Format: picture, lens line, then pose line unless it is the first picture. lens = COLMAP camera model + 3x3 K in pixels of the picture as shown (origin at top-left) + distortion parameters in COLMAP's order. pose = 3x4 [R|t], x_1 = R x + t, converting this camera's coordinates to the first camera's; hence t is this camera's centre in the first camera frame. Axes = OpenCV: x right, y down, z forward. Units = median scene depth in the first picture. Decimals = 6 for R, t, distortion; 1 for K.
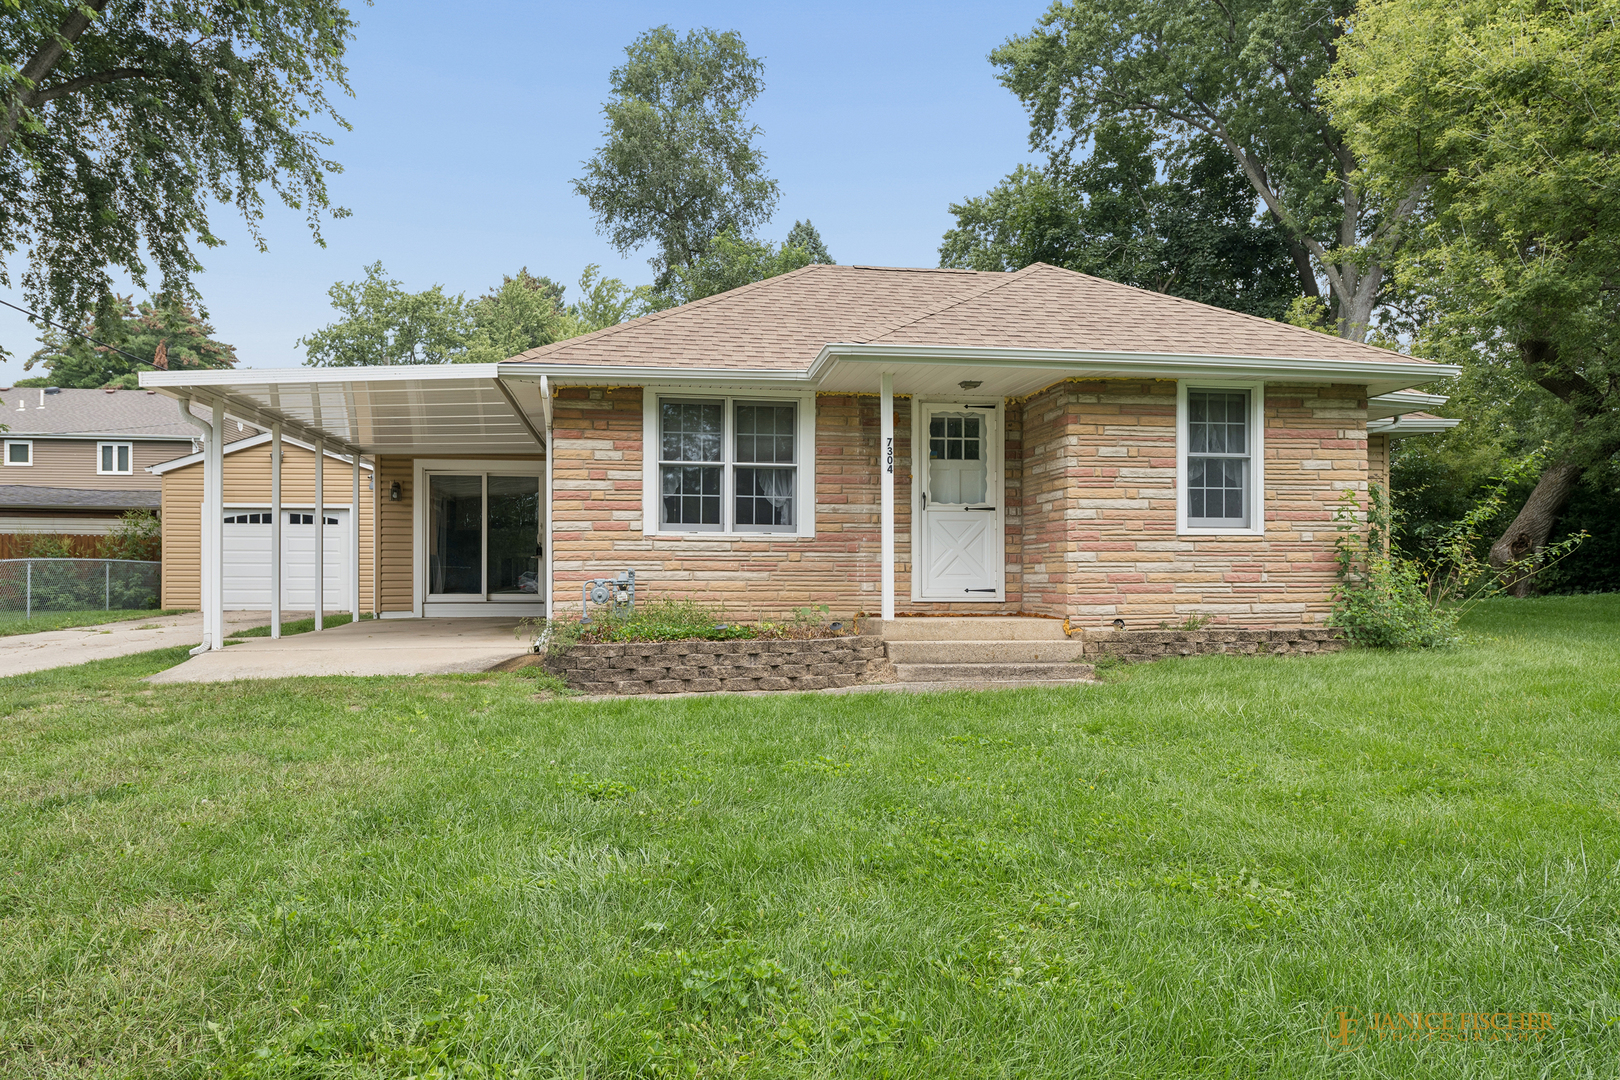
lens RADIAL K [[852.3, 0, 810.0], [0, 852.3, 540.0], [0, 0, 1]] dist [-0.002124, -0.000724]
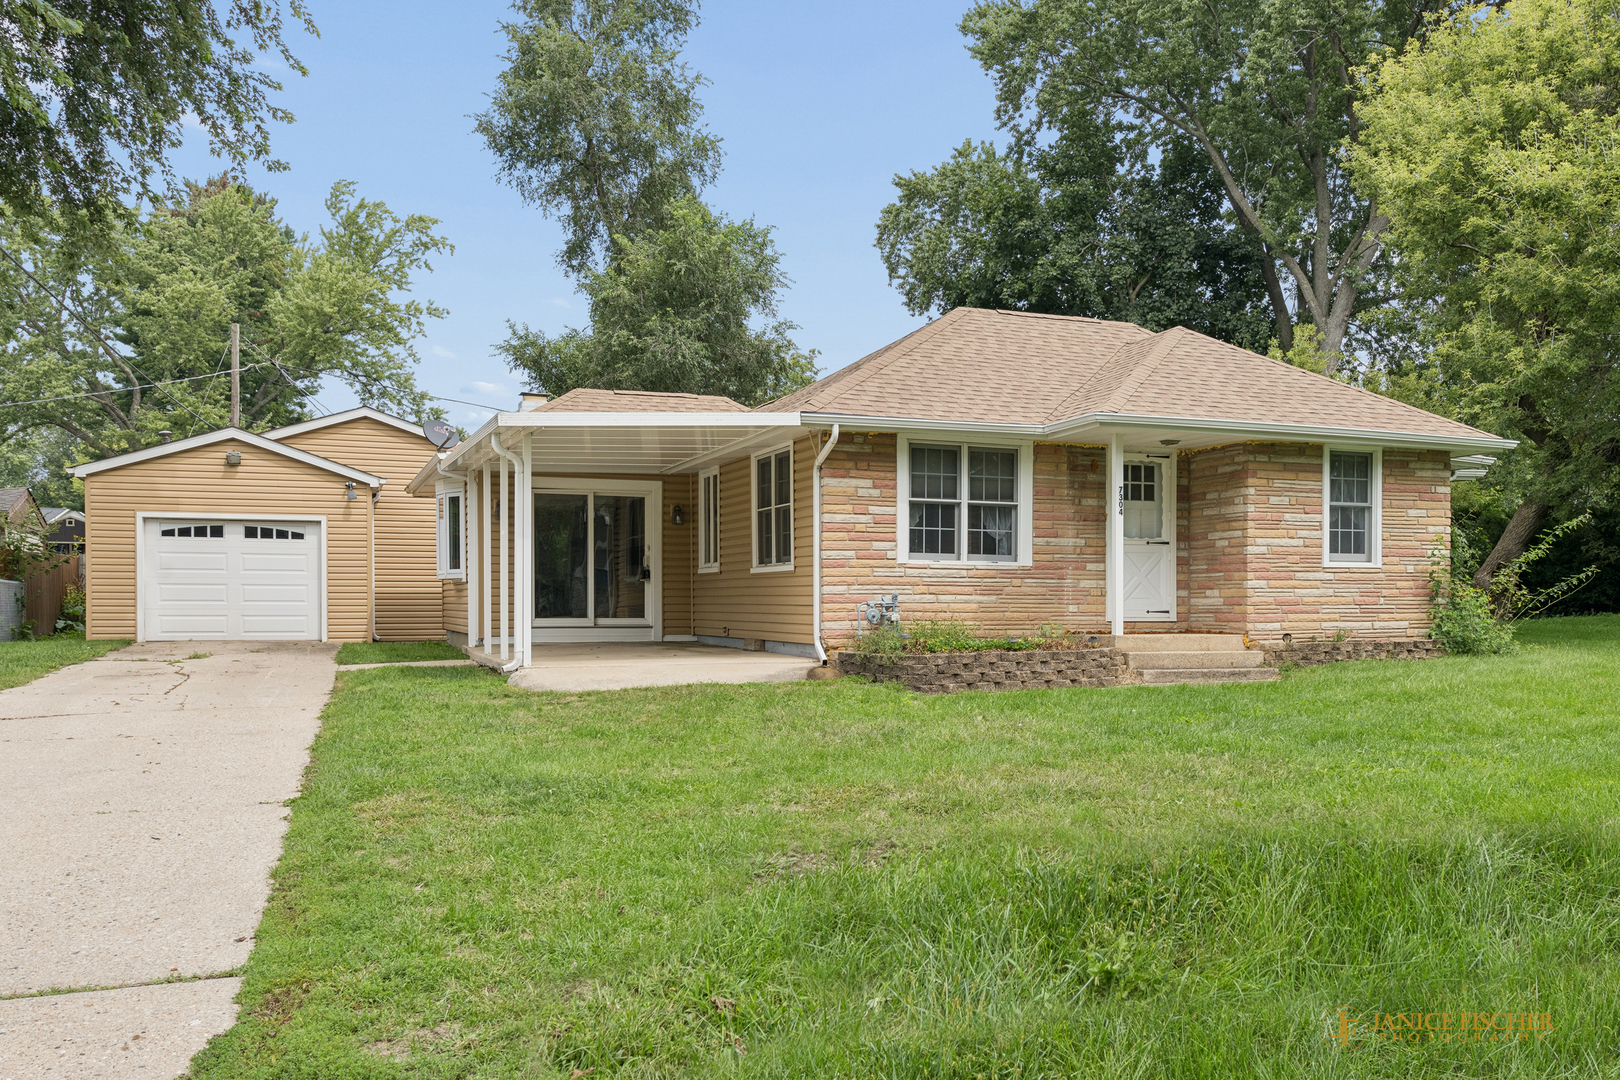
lens RADIAL K [[1119.9, 0, 810.2], [0, 1119.9, 558.0], [0, 0, 1]] dist [0.000223, -0.000494]
pose [[0.979300, 0.009462, 0.202192, -0.610359], [-0.010013, 0.999948, 0.001706, -0.013993], [-0.202165, -0.003695, 0.979345, -0.443857]]
